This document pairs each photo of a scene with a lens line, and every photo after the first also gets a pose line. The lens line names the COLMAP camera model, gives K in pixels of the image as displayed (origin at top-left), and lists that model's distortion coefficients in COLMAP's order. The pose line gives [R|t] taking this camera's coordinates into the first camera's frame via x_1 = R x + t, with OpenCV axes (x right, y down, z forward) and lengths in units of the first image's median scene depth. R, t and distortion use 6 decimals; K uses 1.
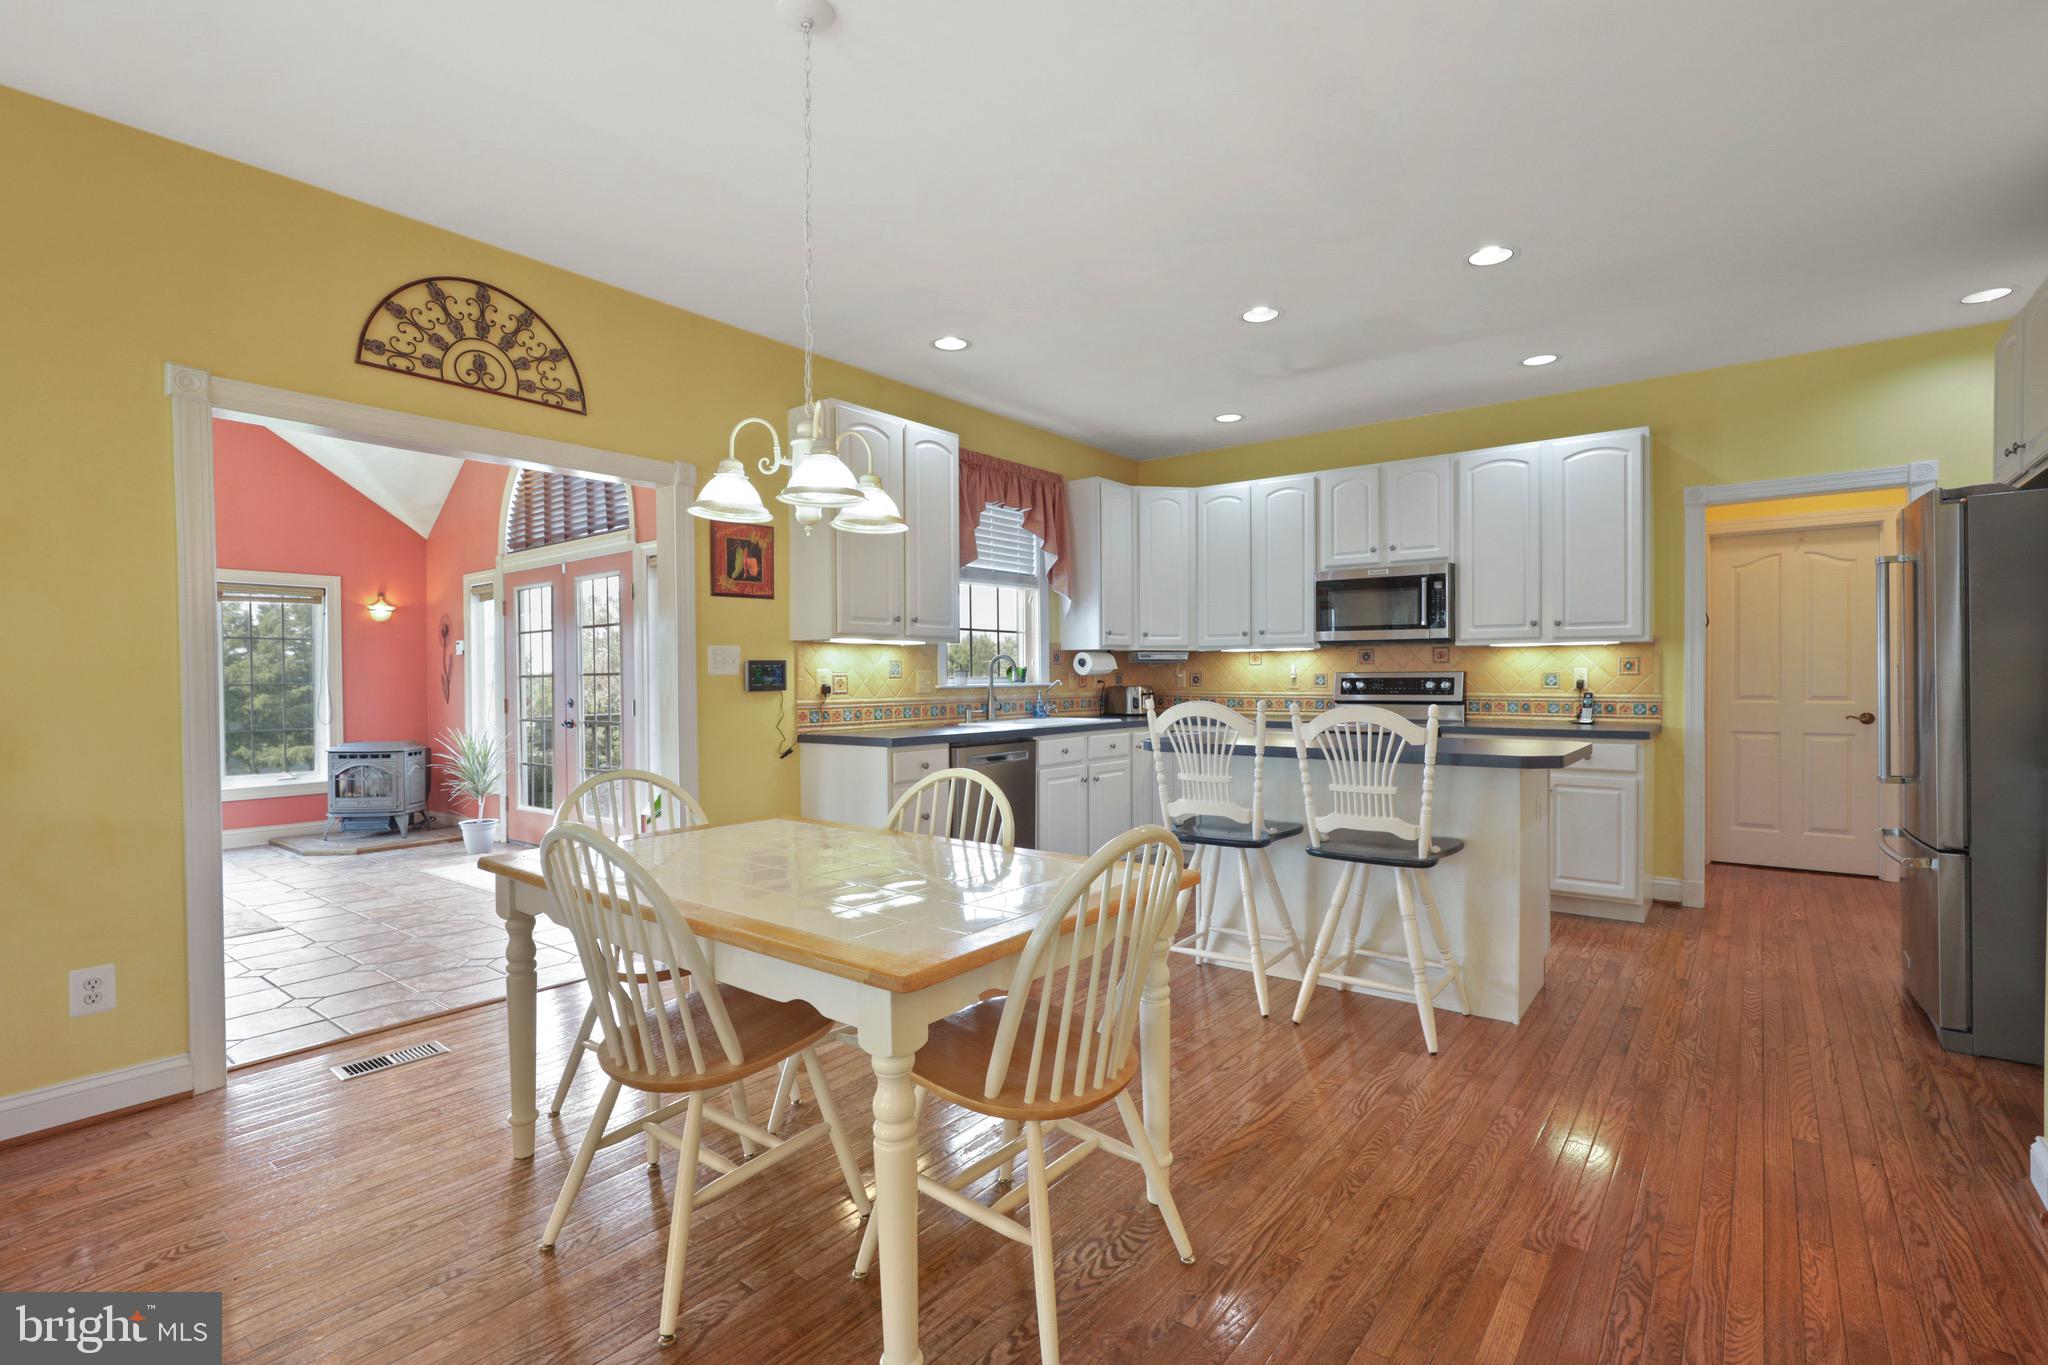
lens RADIAL K [[947.4, 0, 1031.9], [0, 947.4, 688.7], [0, 0, 1]] dist [-0.013628, 0.002912]
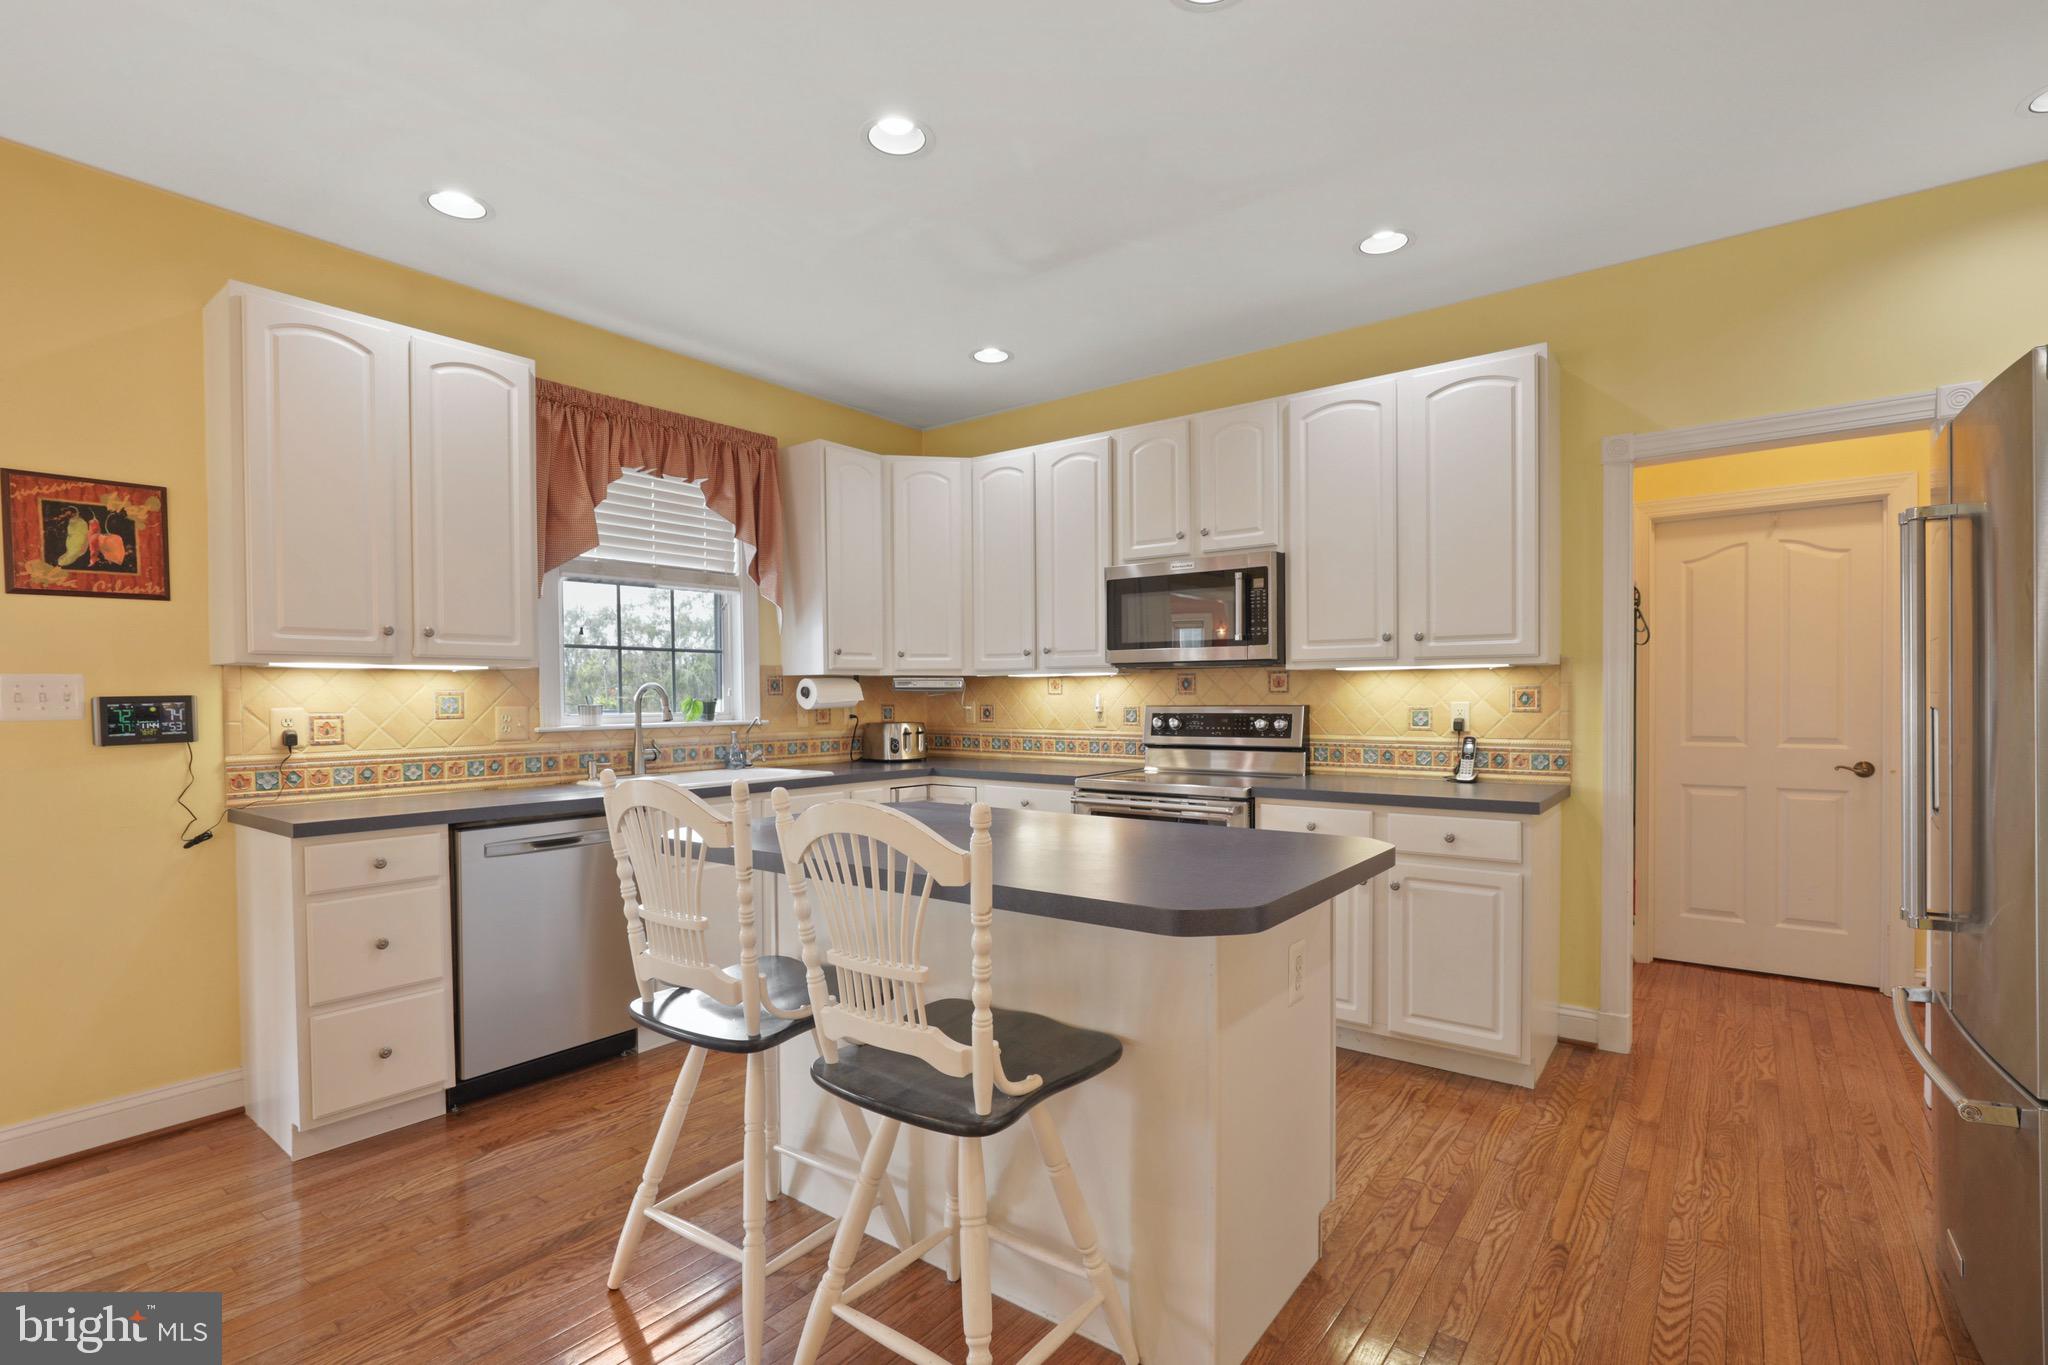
lens RADIAL K [[947.4, 0, 1026.5], [0, 947.4, 714.1], [0, 0, 1]] dist [-0.013628, 0.002912]
pose [[0.999961, -0.001628, 0.008637, 0.252983], [0.001573, 0.999978, 0.006452, -0.017411], [-0.008647, -0.006438, 0.999942, 0.300352]]
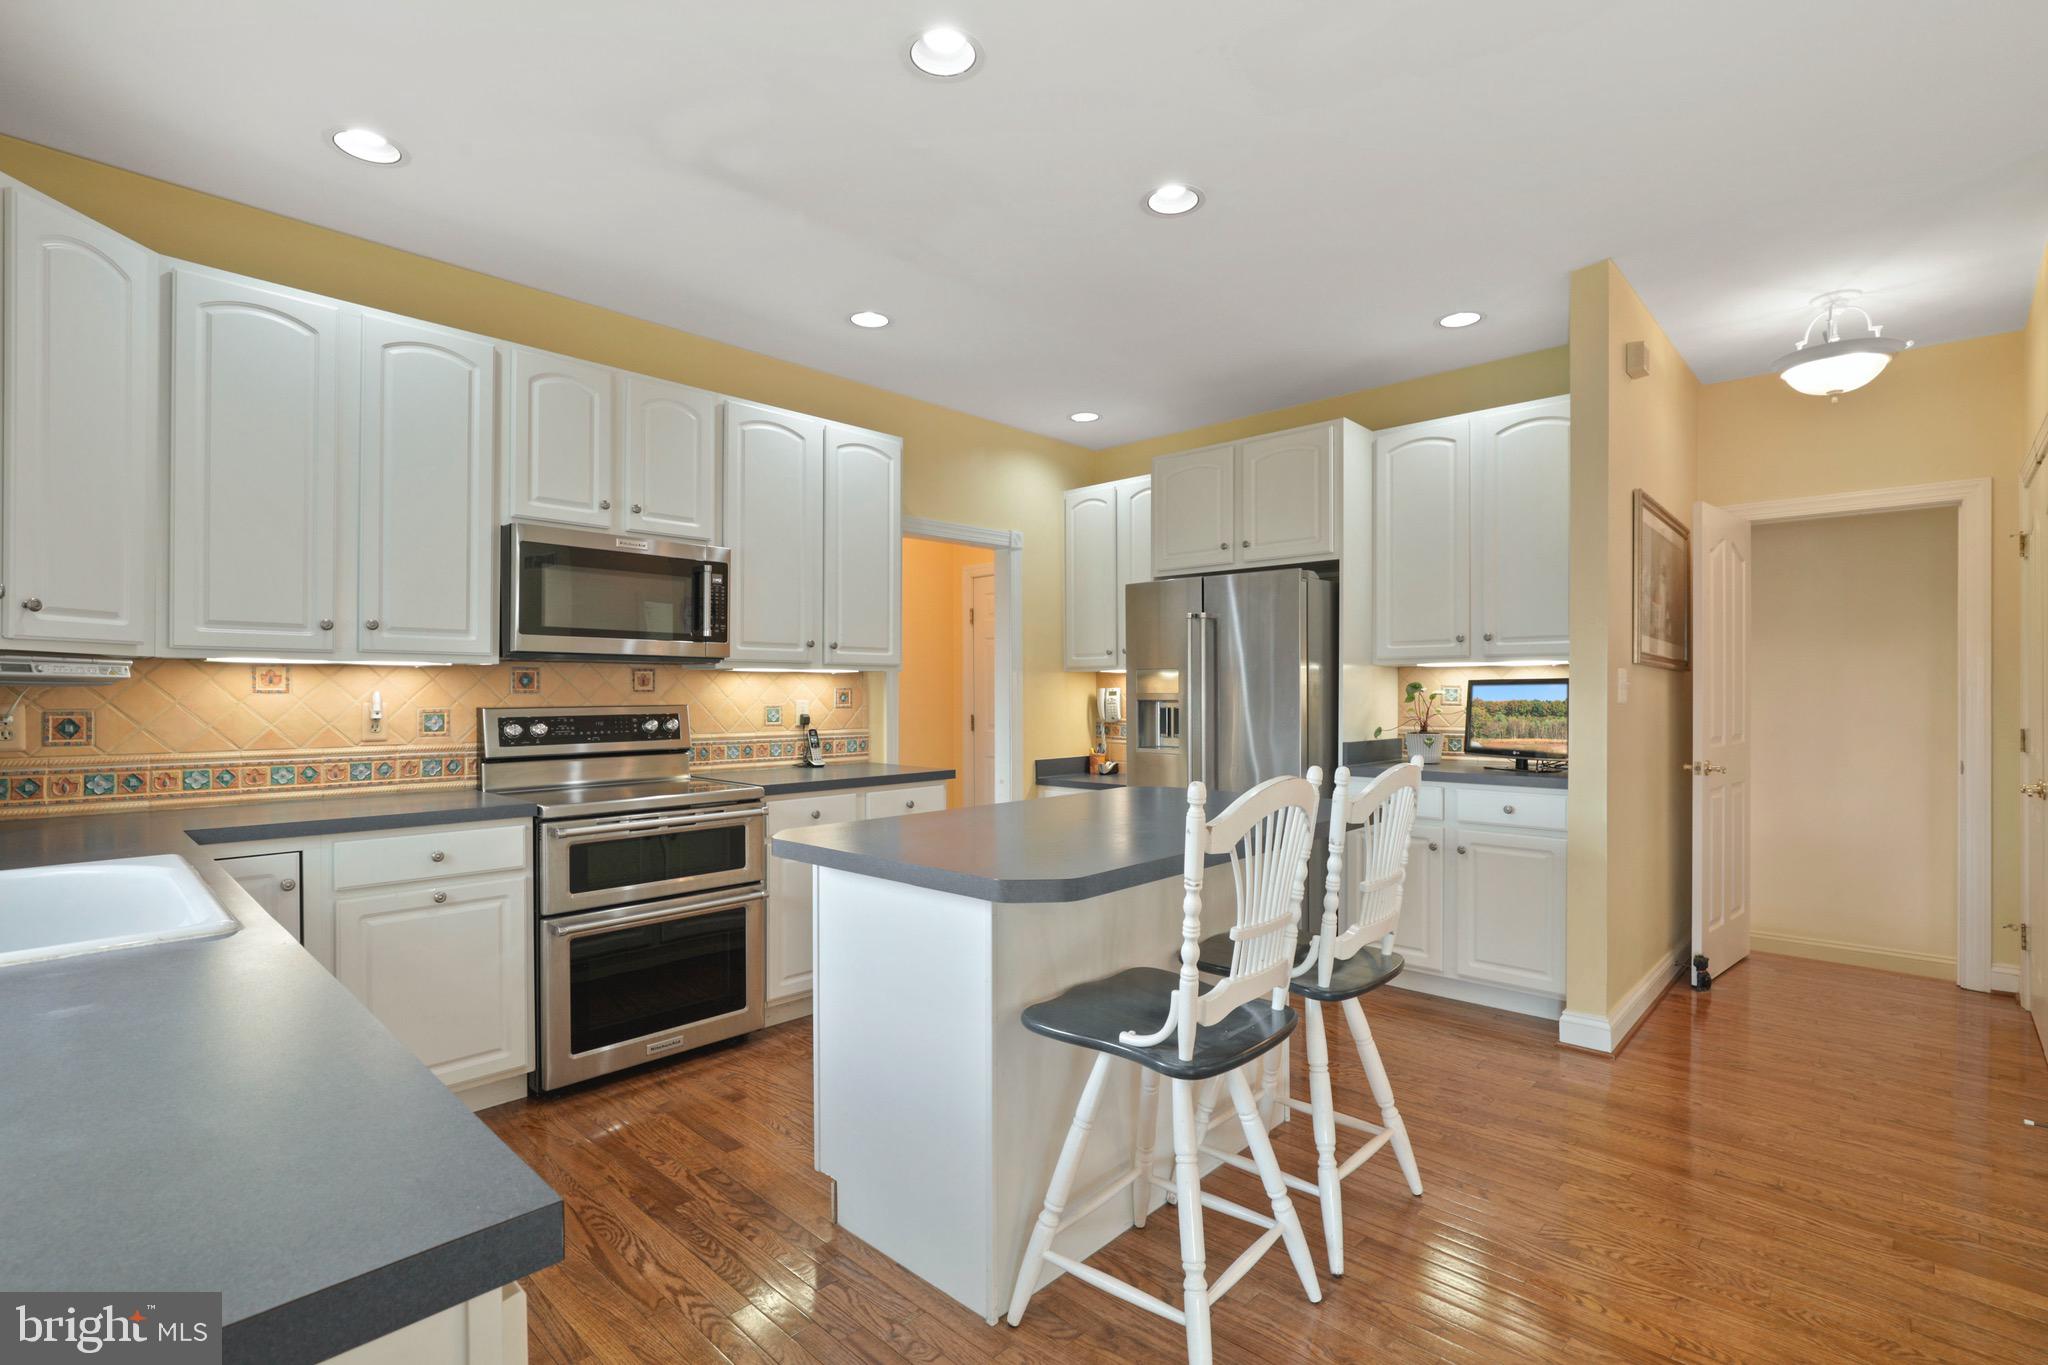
lens RADIAL K [[947.4, 0, 1033.2], [0, 947.4, 685.8], [0, 0, 1]] dist [-0.013628, 0.002912]
pose [[0.101967, 0.011602, 0.994720, -0.225802], [0.015966, 0.999784, -0.013298, -0.019961], [-0.994660, 0.017237, 0.101760, 0.709995]]
